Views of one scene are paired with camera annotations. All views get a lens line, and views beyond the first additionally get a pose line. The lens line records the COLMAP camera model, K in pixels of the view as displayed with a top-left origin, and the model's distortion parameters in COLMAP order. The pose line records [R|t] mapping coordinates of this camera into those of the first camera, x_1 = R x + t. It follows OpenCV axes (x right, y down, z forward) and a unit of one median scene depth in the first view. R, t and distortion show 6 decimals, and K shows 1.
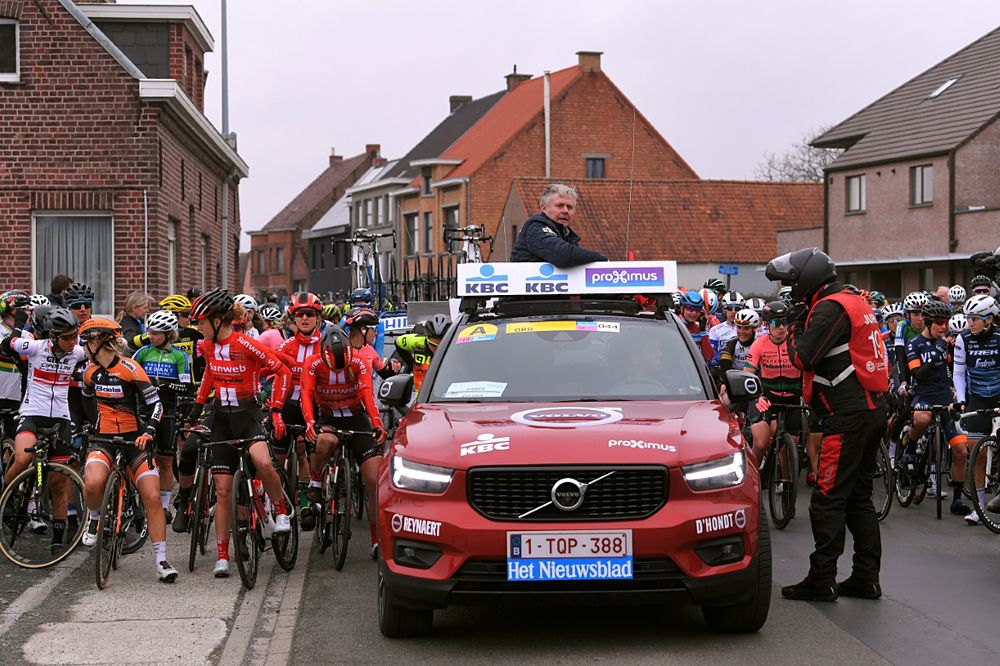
lens RADIAL K [[1909.6, 0, 499.8], [0, 1909.6, 331.3], [0, 0, 1]] dist [-0.212571, 0.000000]
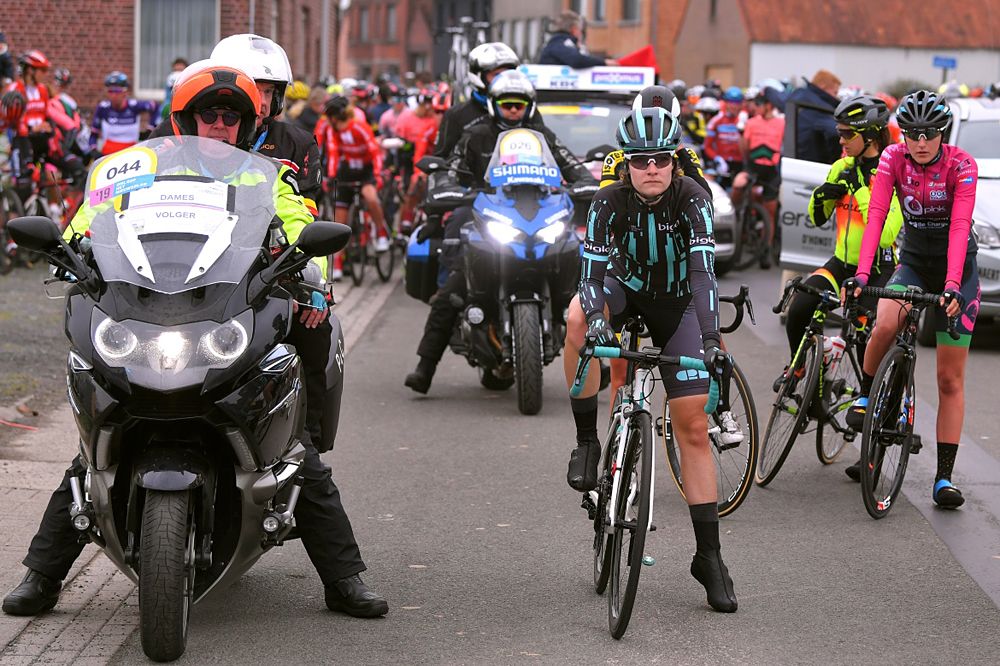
lens RADIAL K [[2858.2, 0, 502.9], [0, 2858.2, 334.0], [0, 0, 1]] dist [0.277706, 0.000000]
pose [[0.996642, 0.038061, -0.072498, 0.132464], [-0.032963, 0.996983, 0.070266, 0.014561], [0.074954, -0.067641, 0.994890, -1.123361]]
